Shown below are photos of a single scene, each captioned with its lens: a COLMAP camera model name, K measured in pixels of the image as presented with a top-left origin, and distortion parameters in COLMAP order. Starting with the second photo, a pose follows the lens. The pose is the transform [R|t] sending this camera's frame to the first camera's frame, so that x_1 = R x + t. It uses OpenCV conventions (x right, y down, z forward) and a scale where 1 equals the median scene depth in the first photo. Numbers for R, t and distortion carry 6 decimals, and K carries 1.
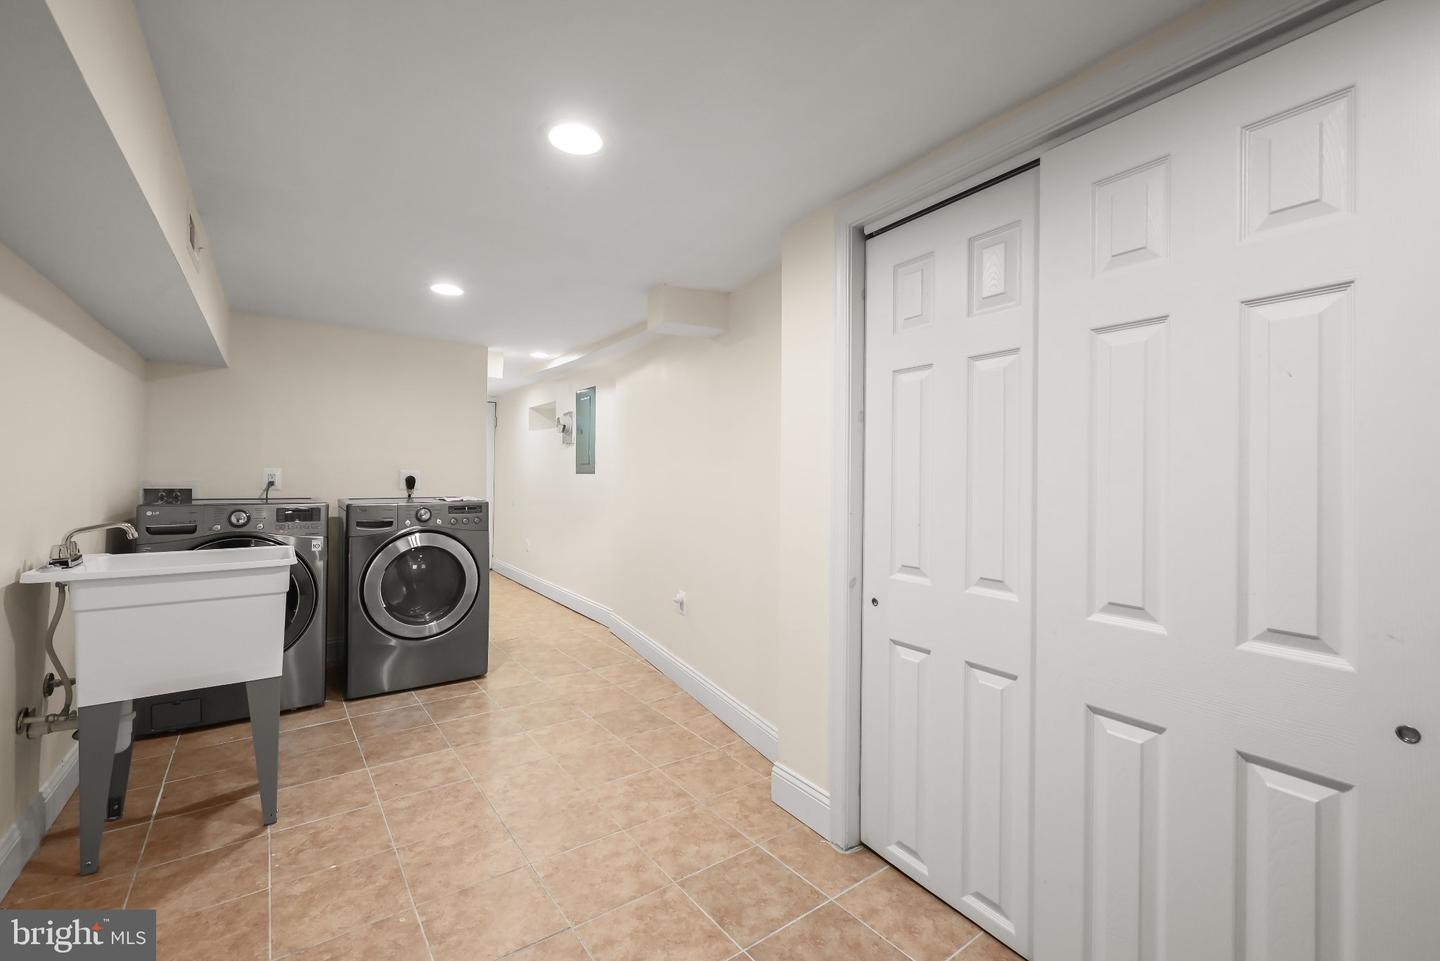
lens RADIAL K [[593.5, 0, 724.6], [0, 593.5, 495.2], [0, 0, 1]] dist [-0.000374, -0.000225]
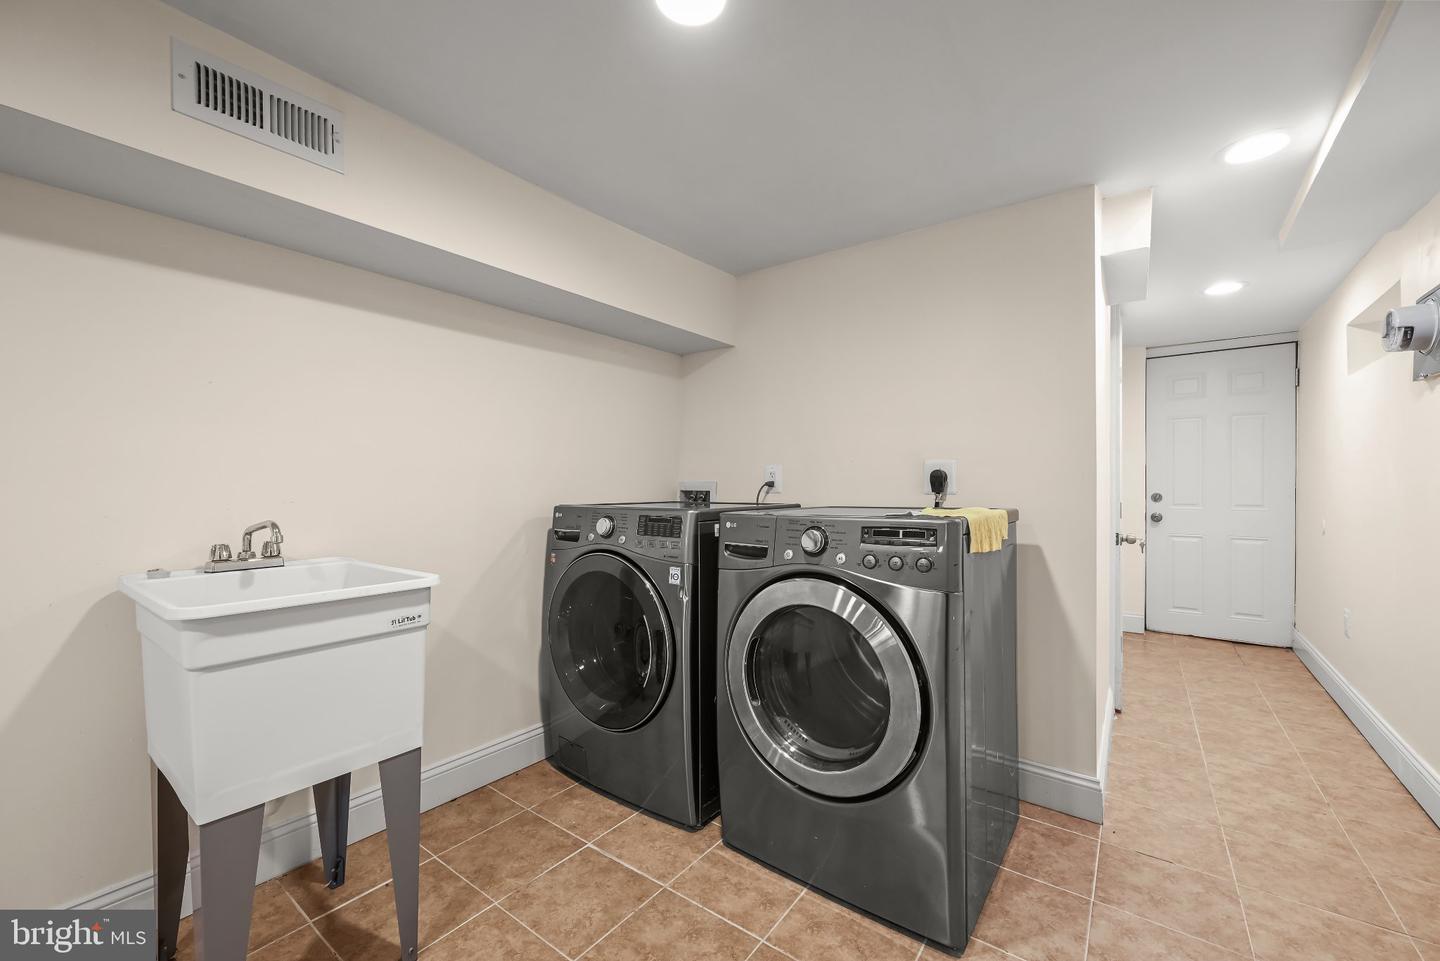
lens RADIAL K [[576.1, 0, 718.0], [0, 576.1, 487.8], [0, 0, 1]] dist [-0.002630, -0.000003]
pose [[0.276505, -0.011650, -0.960942, -0.081781], [-0.027307, 0.999428, -0.019974, 0.001419], [0.960624, 0.031764, 0.276029, 0.870614]]
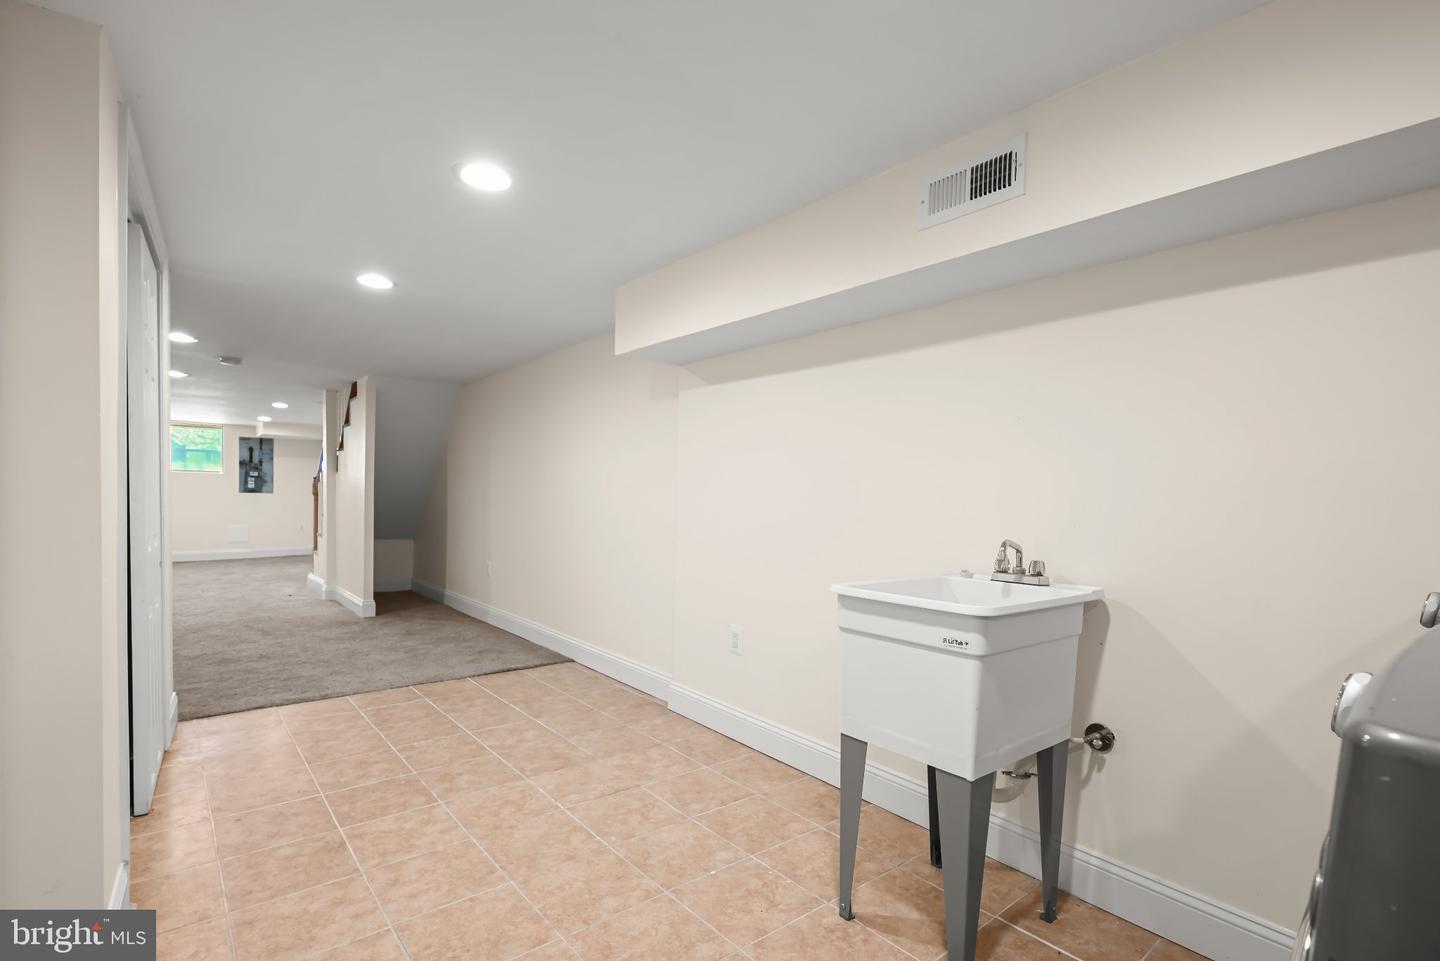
lens RADIAL K [[688.1, 0, 745.4], [0, 688.1, 513.7], [0, 0, 1]] dist [-0.000233, 0.000066]
pose [[-0.997805, -0.033523, -0.057107, -0.380572], [-0.036671, 0.997812, 0.055010, -0.021354], [0.055138, 0.056984, -0.996851, 1.279346]]
